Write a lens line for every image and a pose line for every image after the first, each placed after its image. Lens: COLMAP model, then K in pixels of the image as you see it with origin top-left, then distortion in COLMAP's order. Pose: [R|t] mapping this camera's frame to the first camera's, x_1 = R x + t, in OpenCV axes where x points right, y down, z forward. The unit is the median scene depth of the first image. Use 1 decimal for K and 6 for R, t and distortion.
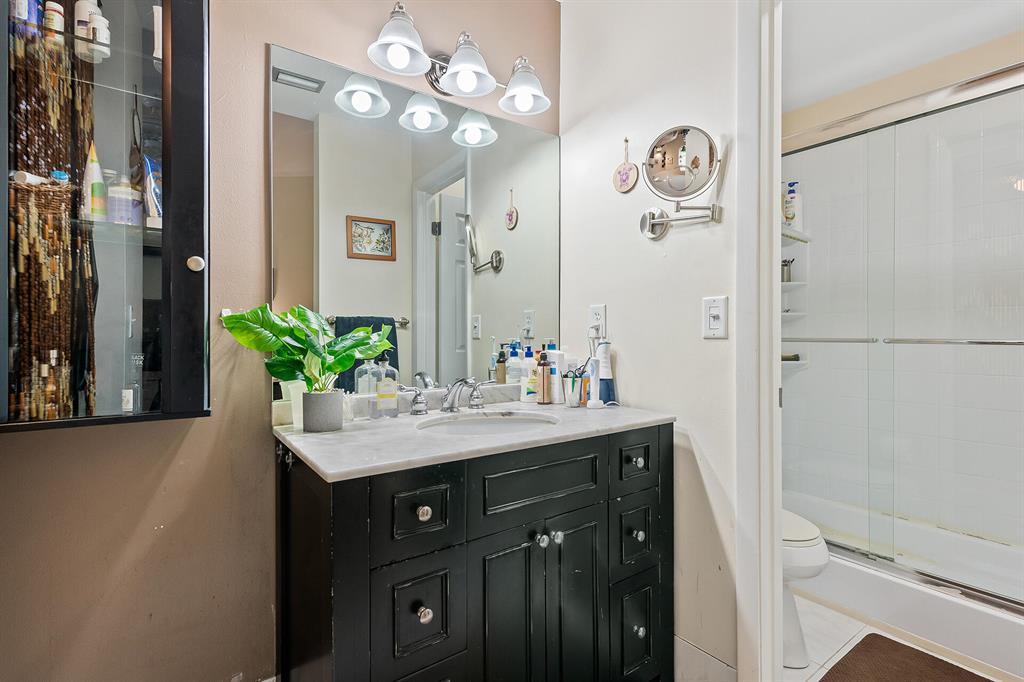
lens RADIAL K [[484.8, 0, 512.9], [0, 484.8, 339.0], [0, 0, 1]] dist [0.014782, -0.006413]
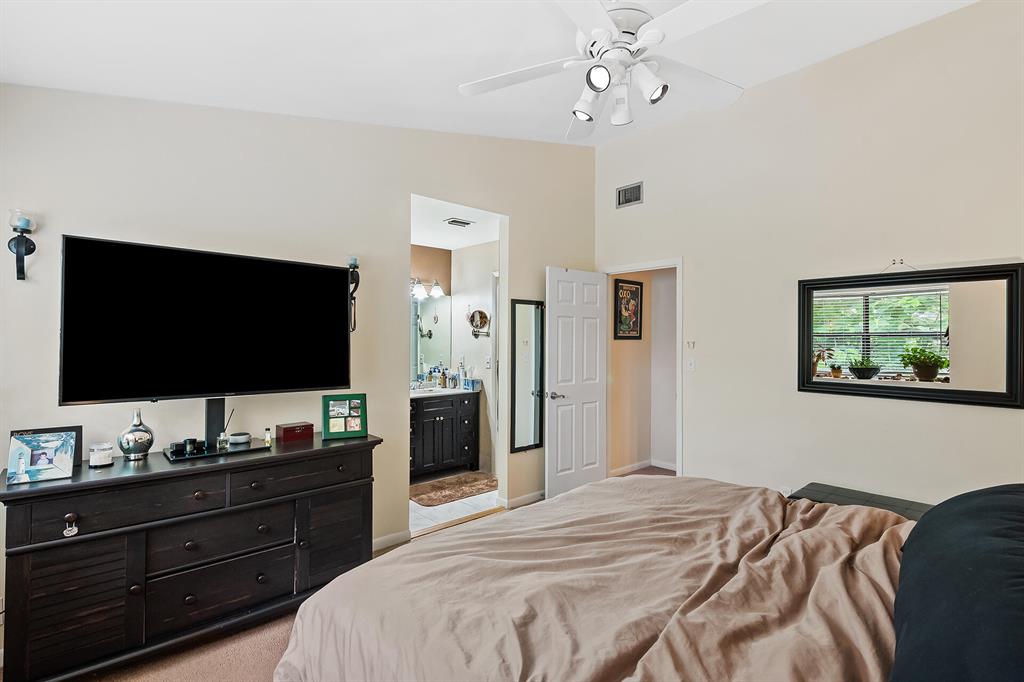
lens RADIAL K [[484.8, 0, 511.5], [0, 484.8, 339.8], [0, 0, 1]] dist [0.014782, -0.006413]
pose [[0.994497, 0.001143, 0.104758, 0.166437], [-0.001117, 0.999999, -0.000315, -0.168999], [-0.104758, 0.000196, 0.994498, -2.085455]]
